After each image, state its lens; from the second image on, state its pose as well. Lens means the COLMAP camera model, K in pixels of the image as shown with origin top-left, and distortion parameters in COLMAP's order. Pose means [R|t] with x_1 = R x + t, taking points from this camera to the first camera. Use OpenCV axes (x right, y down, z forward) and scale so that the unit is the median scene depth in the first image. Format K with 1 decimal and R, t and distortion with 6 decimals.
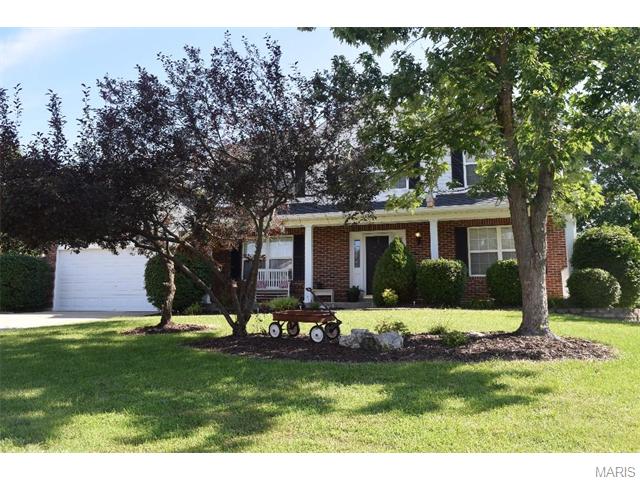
lens RADIAL K [[524.8, 0, 320.0], [0, 524.8, 240.0], [0, 0, 1]] dist [-0.071595, -0.000967]
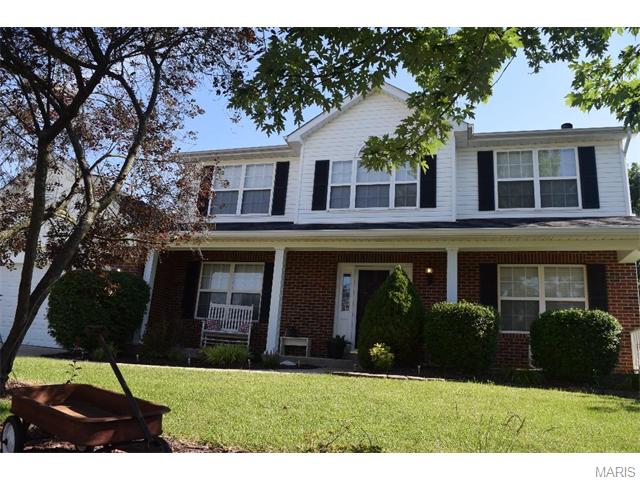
lens RADIAL K [[496.7, 0, 320.0], [0, 496.7, 240.0], [0, 0, 1]] dist [-0.086903, 0.008057]
pose [[0.997403, 0.061741, -0.037073, 0.059802], [-0.065136, 0.992985, -0.098683, 0.026398], [0.030720, 0.100842, 0.994428, 0.315428]]
